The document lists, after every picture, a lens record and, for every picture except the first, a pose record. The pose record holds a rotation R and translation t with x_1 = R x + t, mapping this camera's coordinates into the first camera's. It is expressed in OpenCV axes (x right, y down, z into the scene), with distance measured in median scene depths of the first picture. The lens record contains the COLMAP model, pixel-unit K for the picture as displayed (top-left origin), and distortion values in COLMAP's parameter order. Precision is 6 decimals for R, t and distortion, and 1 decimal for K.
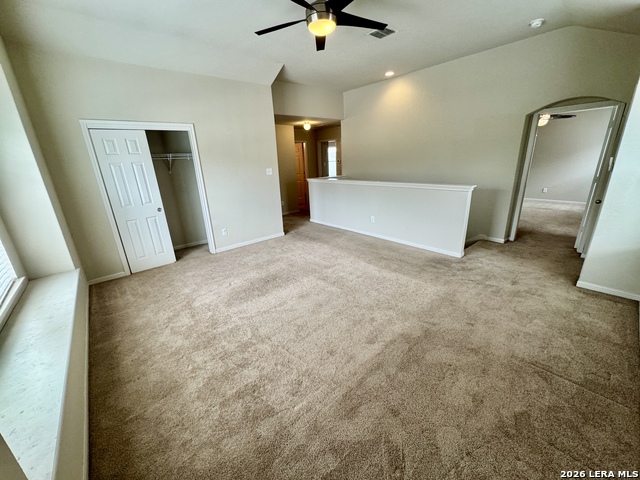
lens RADIAL K [[257.5, 0, 320.0], [0, 257.5, 241.6], [0, 0, 1]] dist [-0.000831, -0.000042]
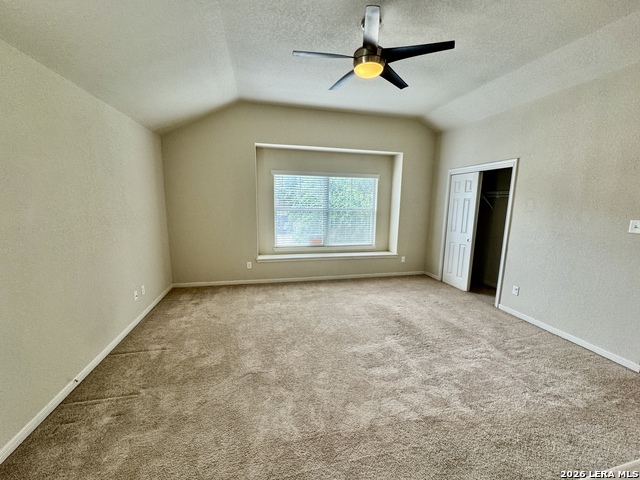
lens RADIAL K [[257.5, 0, 320.0], [0, 257.5, 241.6], [0, 0, 1]] dist [-0.000831, -0.000042]
pose [[-0.470661, 0.174184, -0.864950, 0.624724], [-0.271400, 0.904208, 0.329772, -0.307636], [0.839536, 0.389958, -0.378302, 0.879076]]
